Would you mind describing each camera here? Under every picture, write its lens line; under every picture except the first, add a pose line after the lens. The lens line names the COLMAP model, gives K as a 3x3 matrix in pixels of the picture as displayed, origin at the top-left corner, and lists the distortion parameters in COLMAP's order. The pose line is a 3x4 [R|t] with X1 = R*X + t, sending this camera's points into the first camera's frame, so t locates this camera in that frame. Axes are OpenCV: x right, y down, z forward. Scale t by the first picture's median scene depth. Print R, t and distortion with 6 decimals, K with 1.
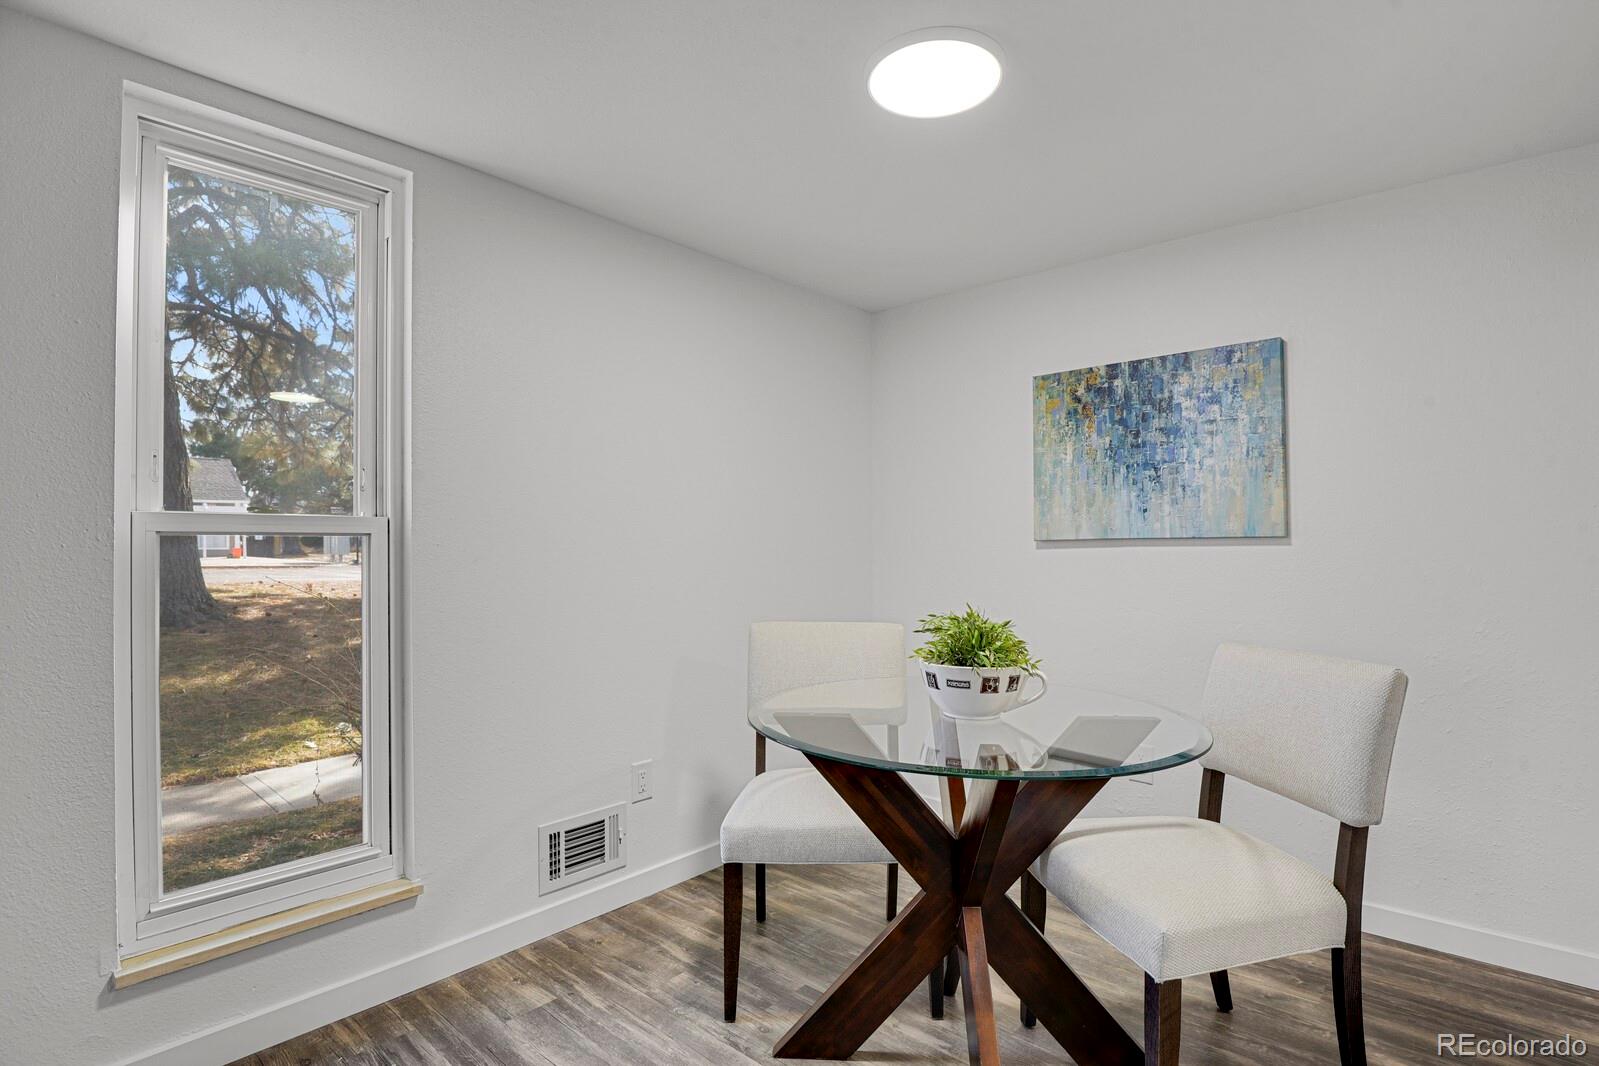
lens RADIAL K [[780.1, 0, 802.4], [0, 780.1, 541.1], [0, 0, 1]] dist [-0.022912, -0.003854]
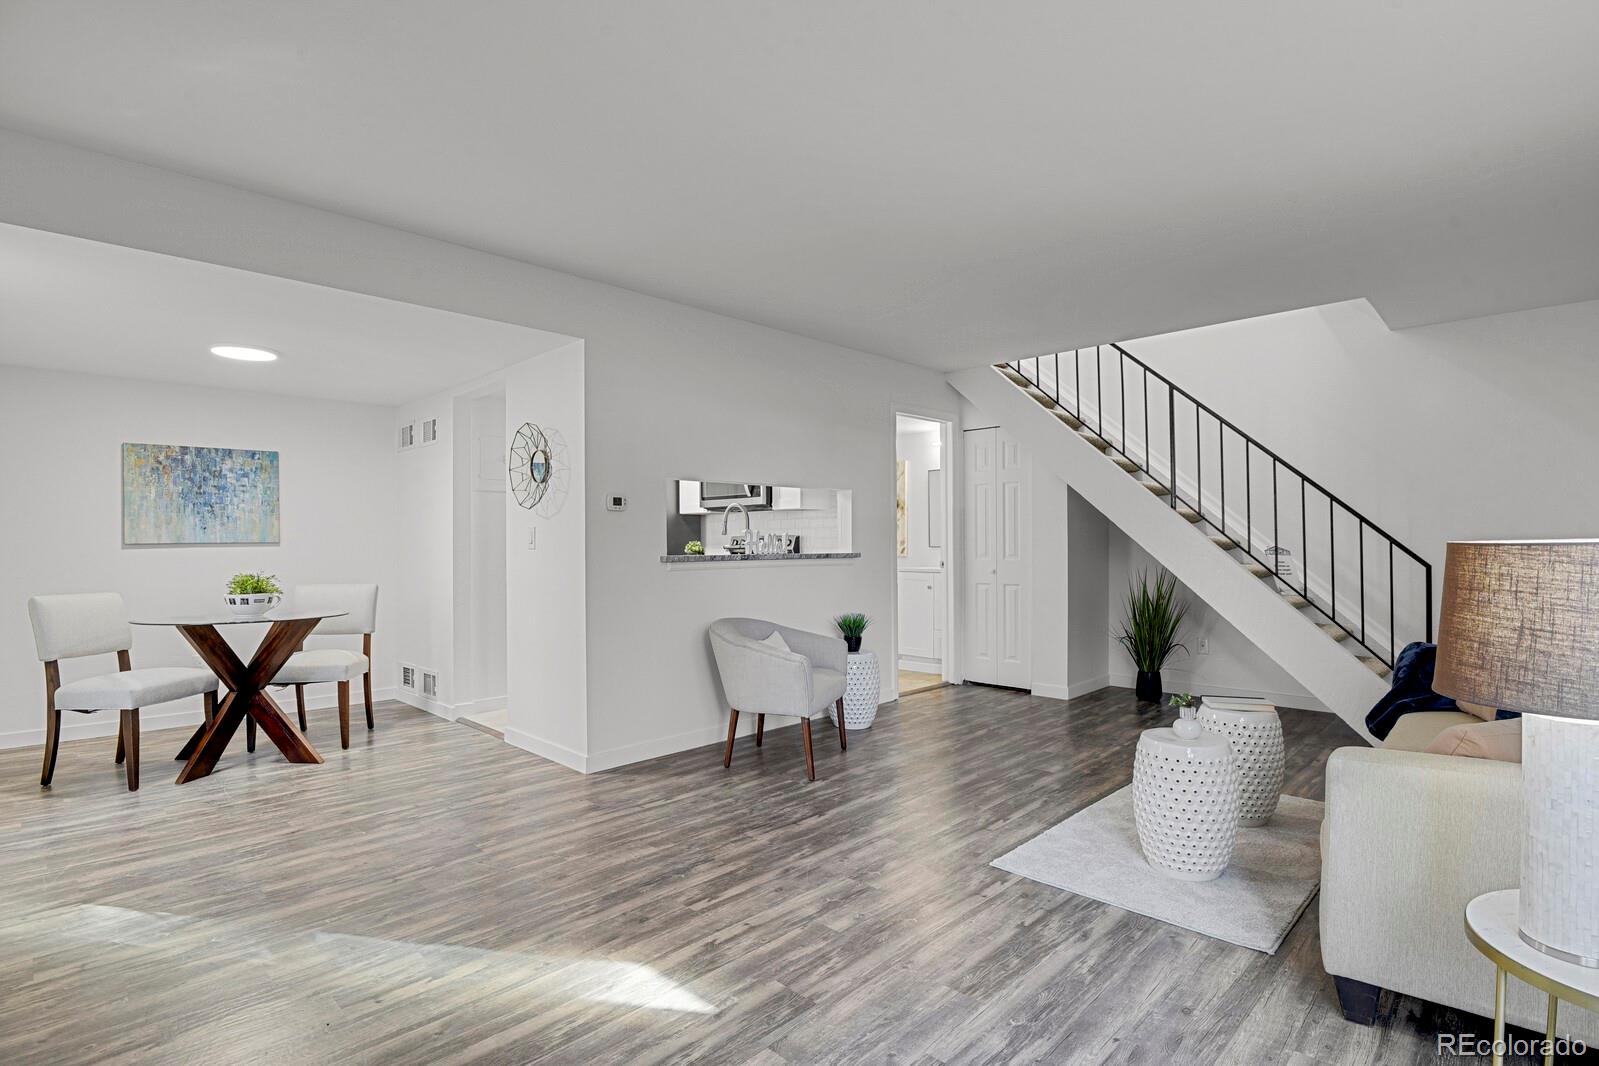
lens RADIAL K [[780.1, 0, 807.8], [0, 780.1, 541.0], [0, 0, 1]] dist [-0.022912, -0.003854]
pose [[0.070242, 0.009209, 0.997487, -1.316946], [-0.004109, 0.999952, -0.008942, 0.001994], [-0.997522, -0.003470, 0.070277, -0.591153]]
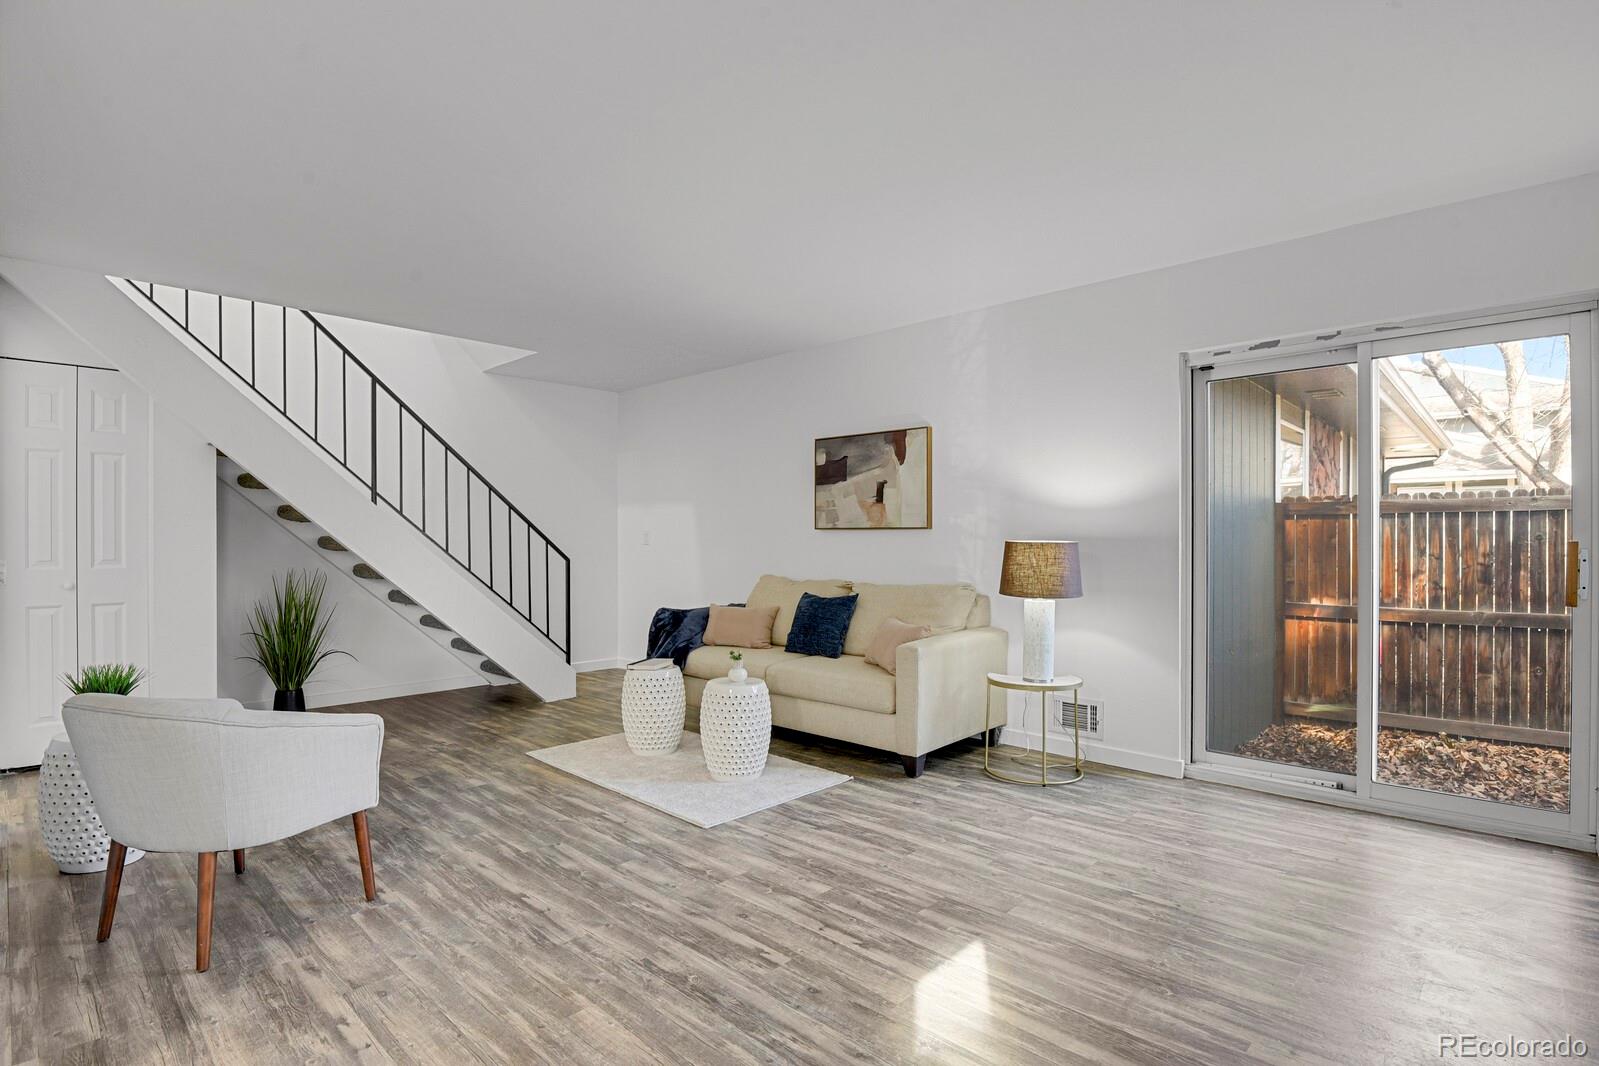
lens RADIAL K [[780.1, 0, 807.8], [0, 780.1, 540.5], [0, 0, 1]] dist [-0.022912, -0.003854]
pose [[-0.998453, 0.007264, 0.055130, -0.481384], [0.006797, 0.999939, -0.008656, 0.003143], [-0.055190, -0.008268, -0.998442, 0.400355]]
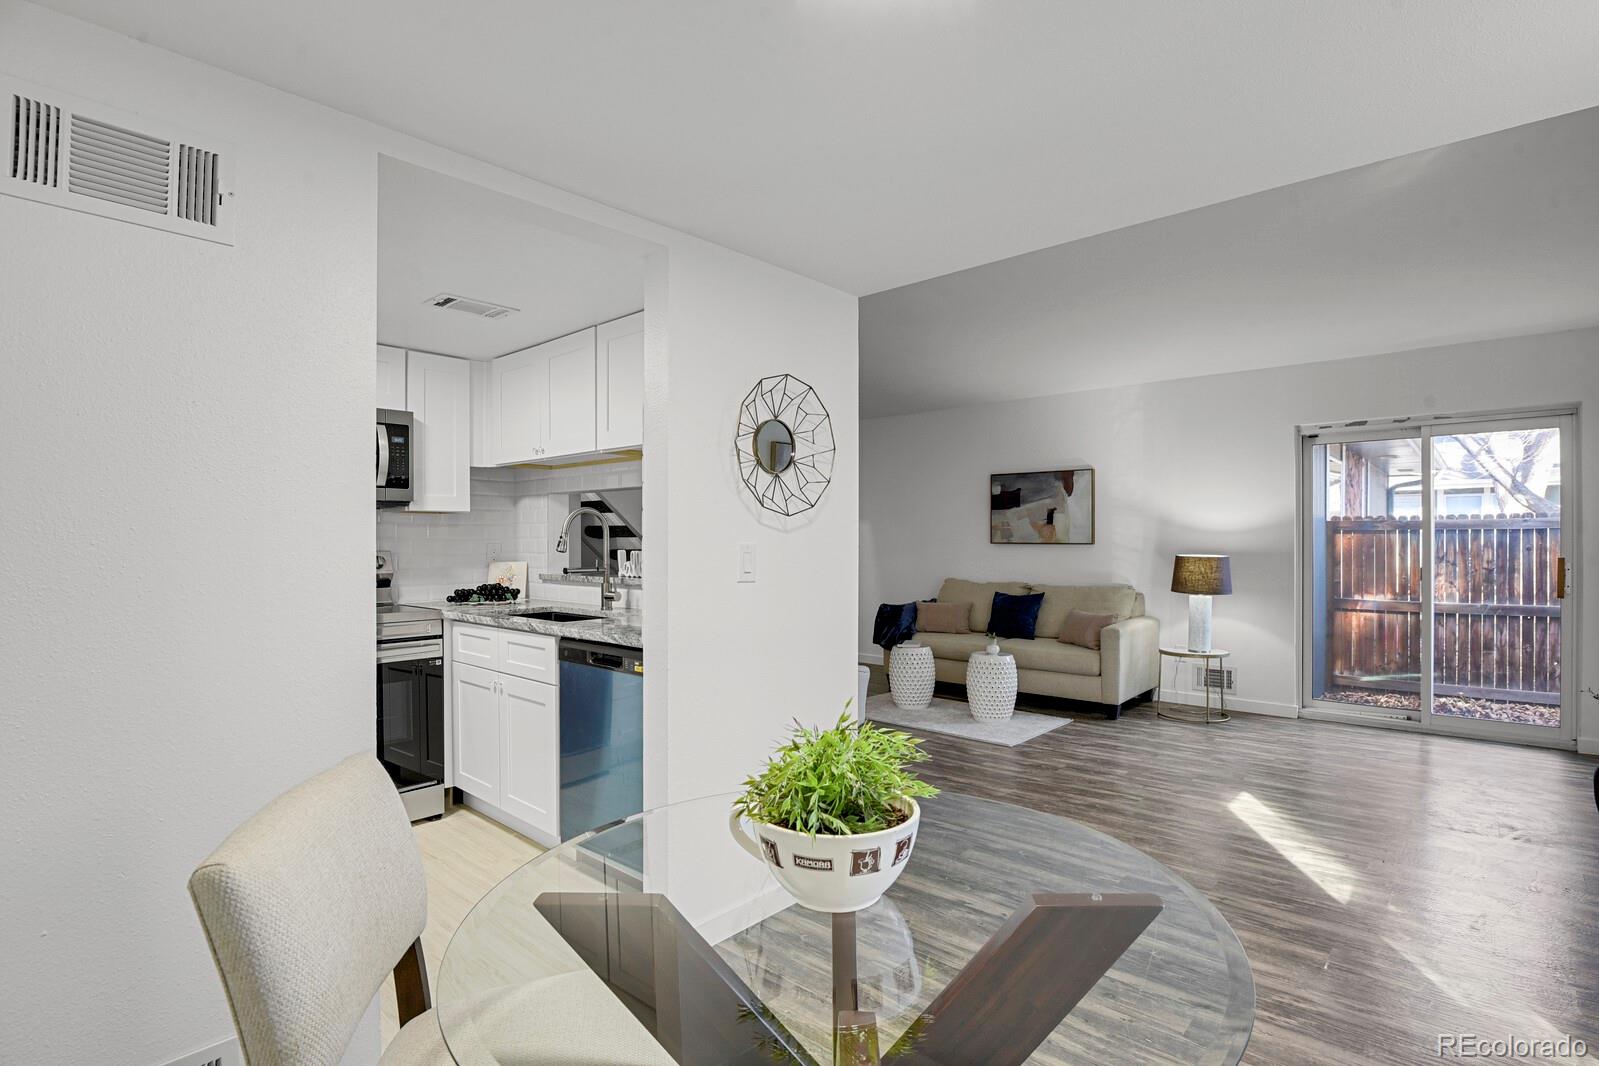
lens RADIAL K [[780.1, 0, 808.2], [0, 780.1, 542.2], [0, 0, 1]] dist [-0.022912, -0.003854]
pose [[-0.999533, 0.008820, 0.029265, 0.146880], [0.008641, 0.999943, -0.006234, -0.036203], [-0.029319, -0.005979, -0.999552, 1.034032]]
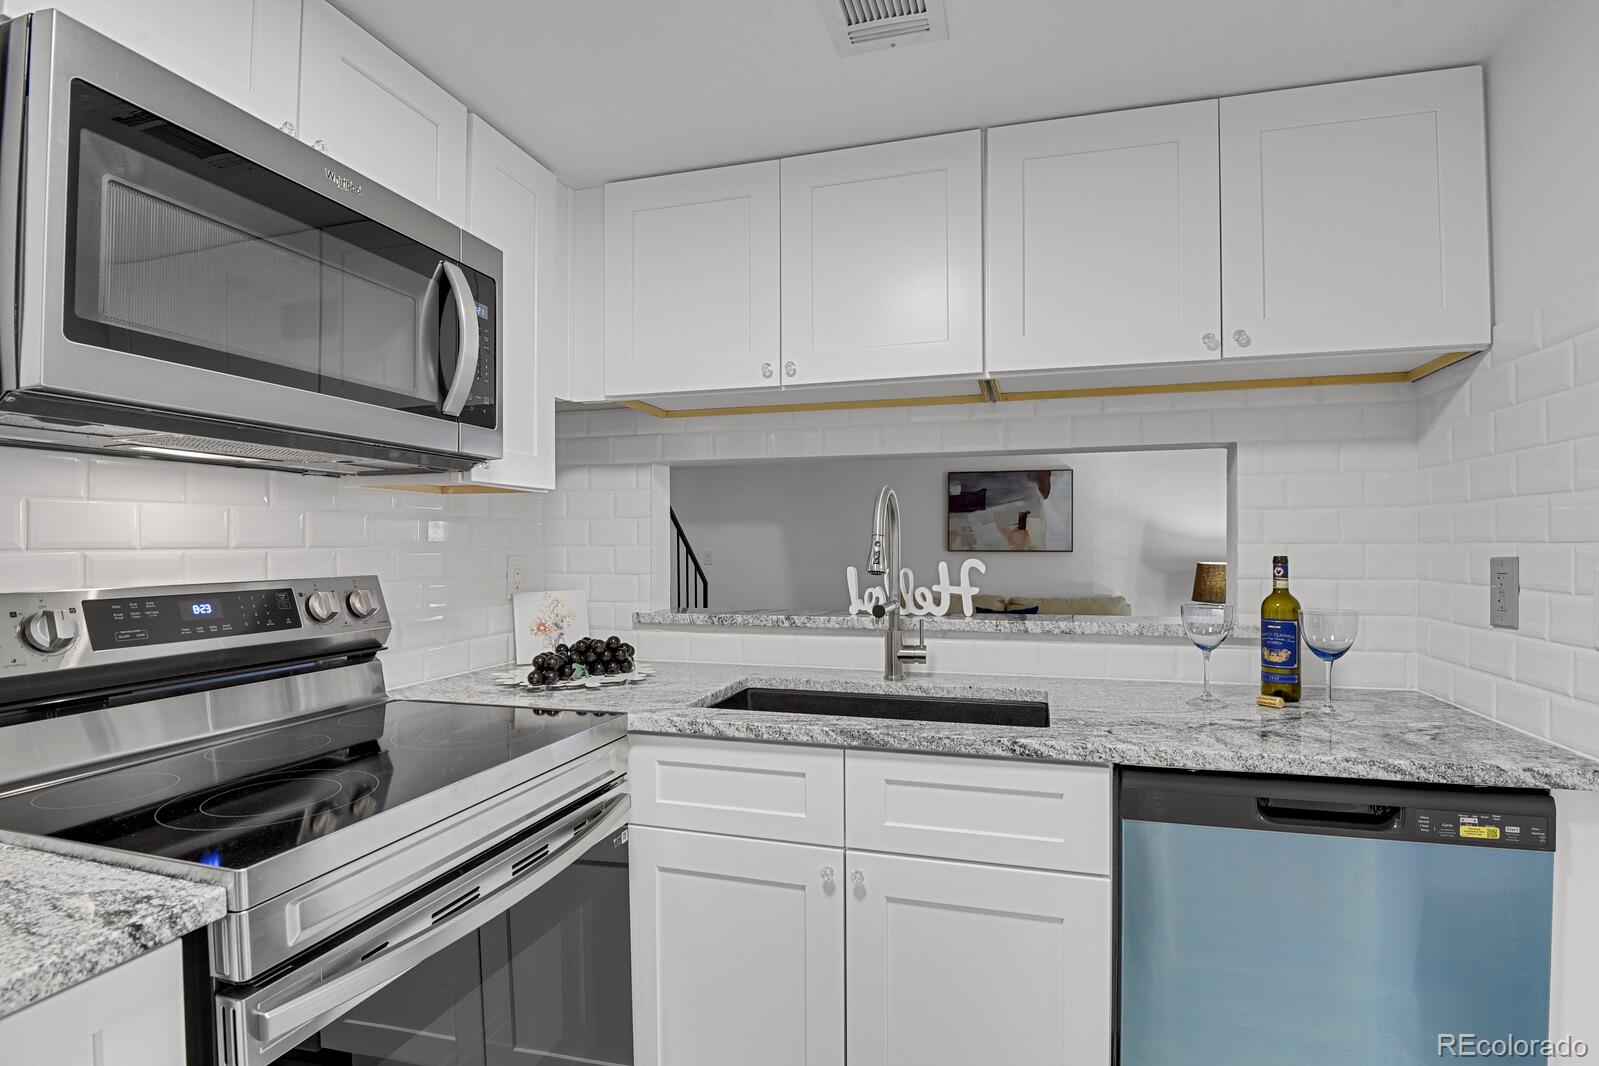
lens RADIAL K [[780.1, 0, 811.6], [0, 780.1, 542.9], [0, 0, 1]] dist [-0.022912, -0.003854]
pose [[-0.914148, 0.007895, -0.405305, 0.900321], [0.012728, 0.999876, -0.009231, -0.051328], [0.405182, -0.013597, -0.914135, 0.323051]]
